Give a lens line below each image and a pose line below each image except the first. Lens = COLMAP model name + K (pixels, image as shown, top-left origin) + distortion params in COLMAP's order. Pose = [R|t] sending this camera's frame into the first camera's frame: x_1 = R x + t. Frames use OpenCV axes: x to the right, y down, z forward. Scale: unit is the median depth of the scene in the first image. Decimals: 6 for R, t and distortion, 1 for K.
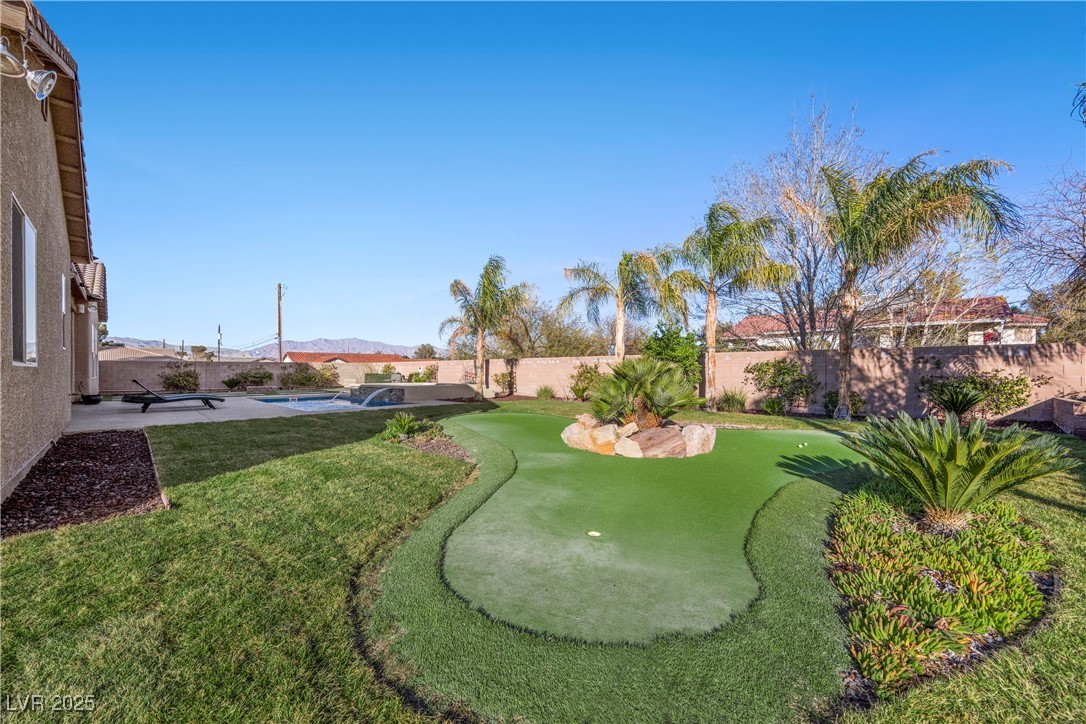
lens RADIAL K [[424.7, 0, 535.6], [0, 424.7, 370.2], [0, 0, 1]] dist [-0.003071, 0.000809]
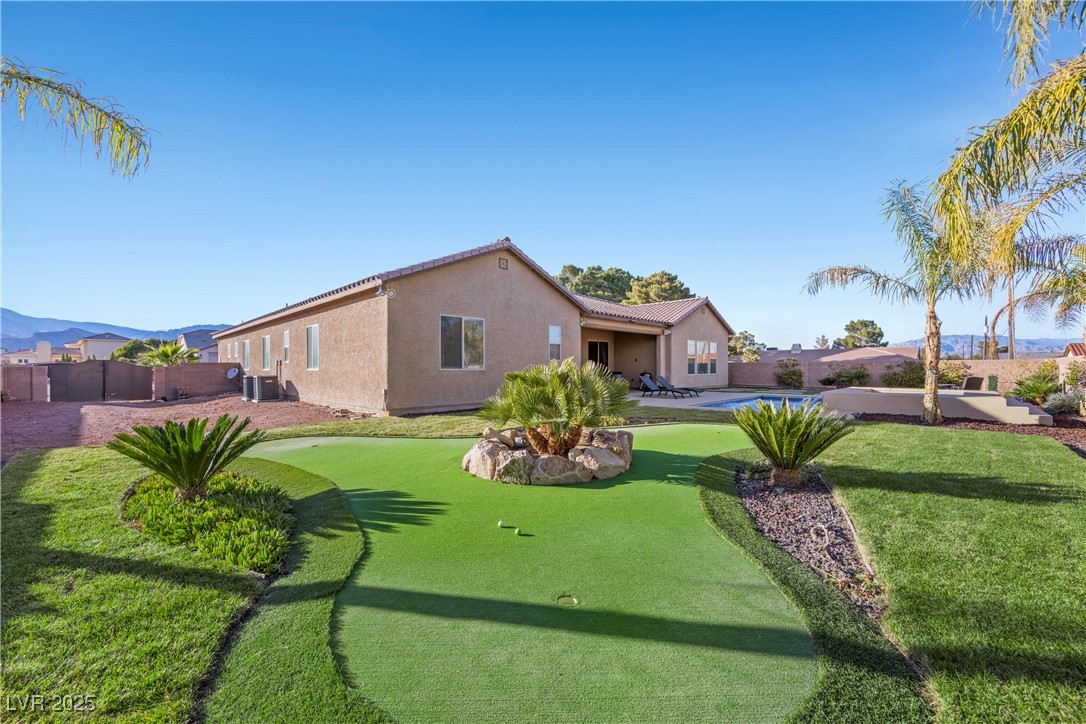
lens RADIAL K [[424.7, 0, 540.8], [0, 424.7, 361.5], [0, 0, 1]] dist [-0.003071, 0.000809]
pose [[0.018284, -0.014945, -0.999721, 0.306021], [-0.000242, 0.999888, -0.014952, -0.004121], [0.999833, 0.000515, 0.018278, 0.271075]]
